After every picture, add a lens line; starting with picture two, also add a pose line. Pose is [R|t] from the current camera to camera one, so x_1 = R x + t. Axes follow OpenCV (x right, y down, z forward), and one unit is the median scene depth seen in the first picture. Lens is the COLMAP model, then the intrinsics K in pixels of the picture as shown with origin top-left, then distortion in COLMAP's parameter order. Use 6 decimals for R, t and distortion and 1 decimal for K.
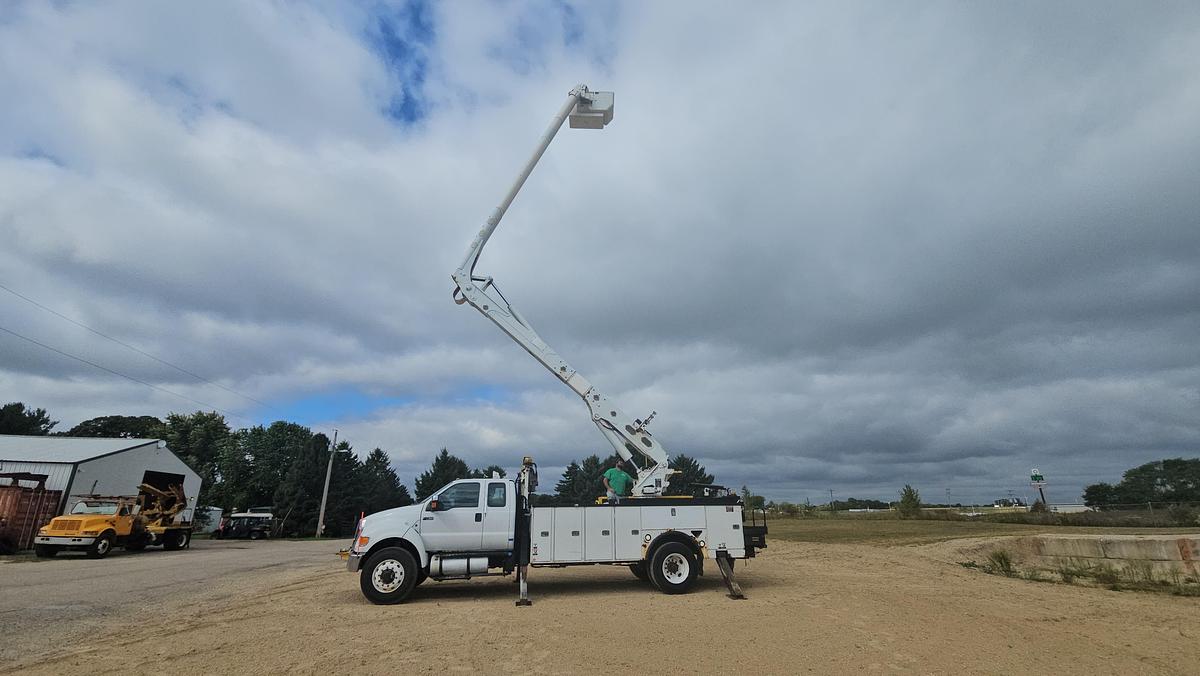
lens RADIAL K [[476.7, 0, 604.1], [0, 476.7, 348.3], [0, 0, 1]] dist [0.003080, -0.001228]
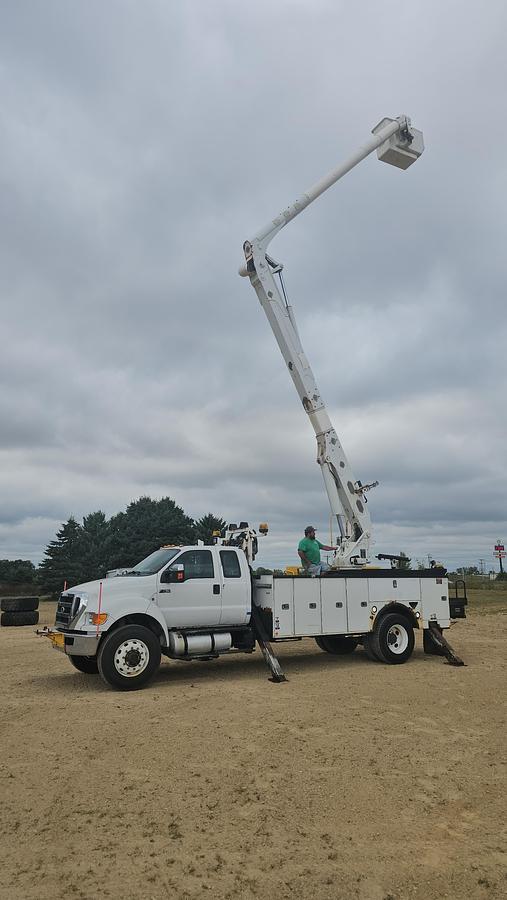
lens RADIAL K [[586.9, 0, 260.8], [0, 586.9, 442.4], [0, 0, 1]] dist [0.061874, -0.021216]
pose [[0.940018, 0.079071, 0.331834, -0.540338], [-0.112807, 0.990091, 0.083636, -0.014863], [-0.321933, -0.116052, 0.939623, -0.019120]]
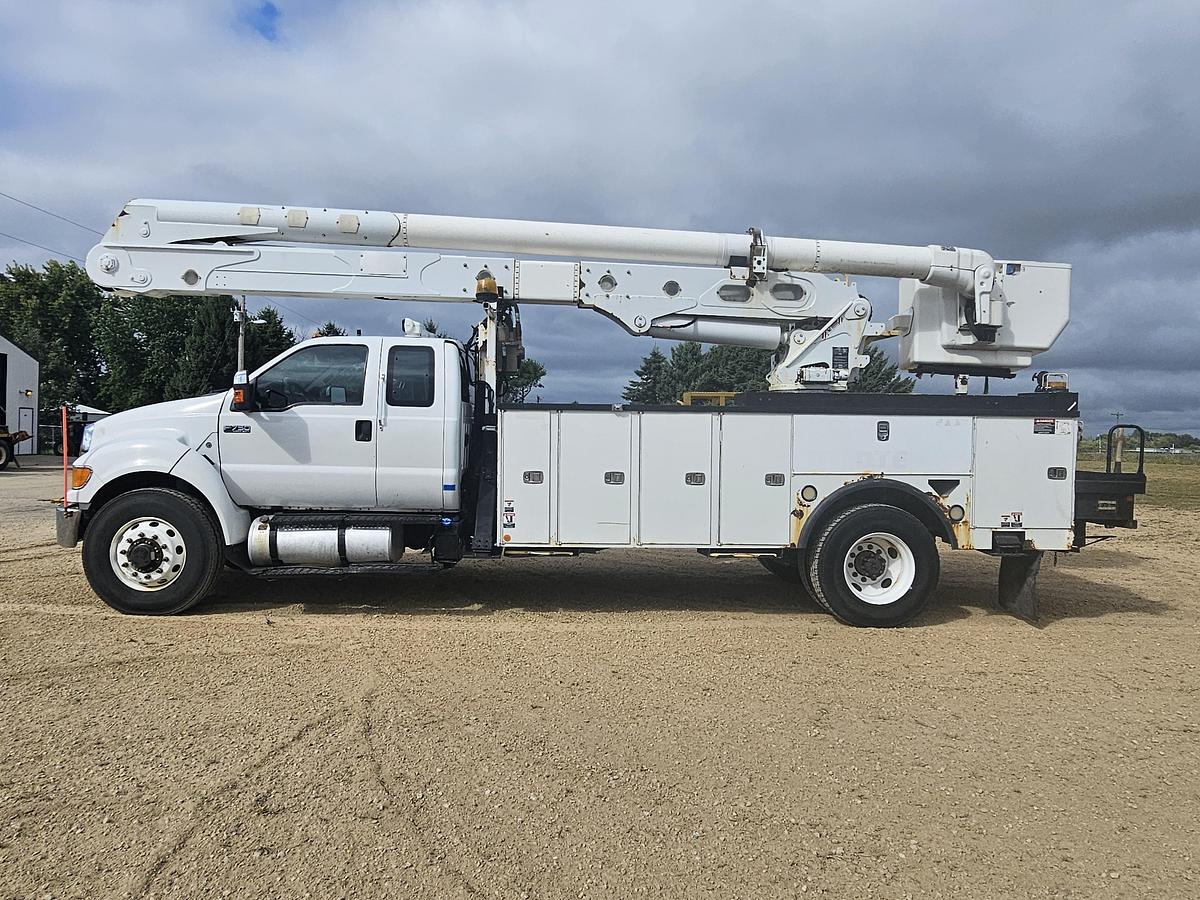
lens RADIAL K [[761.2, 0, 604.0], [0, 761.2, 445.4], [0, 0, 1]] dist [-0.003105, 0.002939]
pose [[0.990467, 0.026464, -0.135187, 0.012197], [0.021265, 0.940237, 0.339855, 0.152372], [0.136102, -0.339490, 0.930711, 0.425911]]
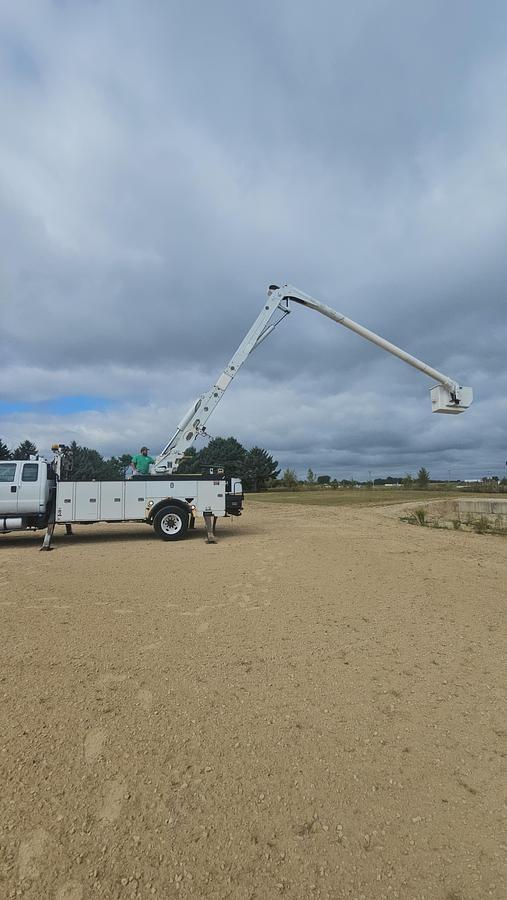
lens RADIAL K [[357.5, 0, 249.5], [0, 357.5, 450.4], [0, 0, 1]] dist [0.003080, -0.001228]
pose [[0.996263, 0.005123, 0.086215, 0.275273], [-0.024539, 0.973891, 0.225684, 0.015389], [-0.082808, -0.226957, 0.970378, 0.025987]]
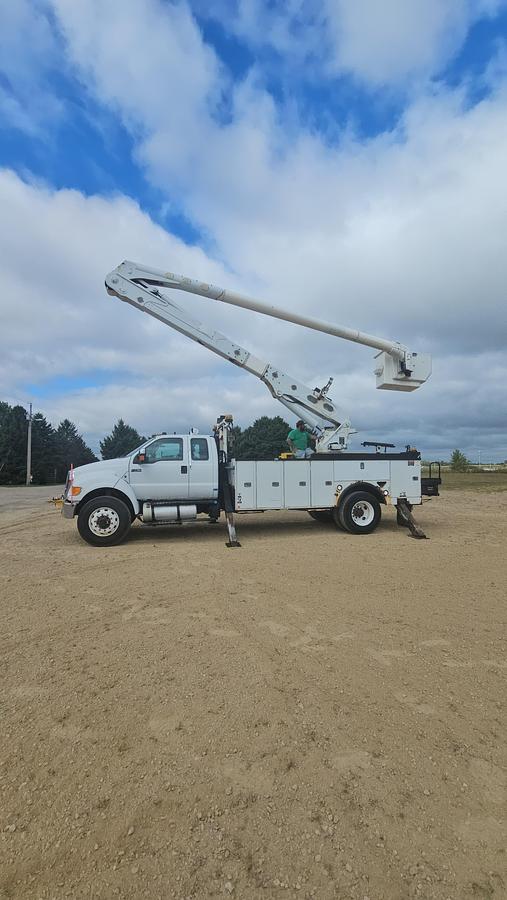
lens RADIAL K [[357.5, 0, 250.4], [0, 357.5, 447.0], [0, 0, 1]] dist [0.003080, -0.001228]
pose [[0.999007, 0.005765, 0.044172, -0.145248], [-0.017473, 0.962841, 0.269502, 0.088105], [-0.040976, -0.270007, 0.961986, 0.239780]]
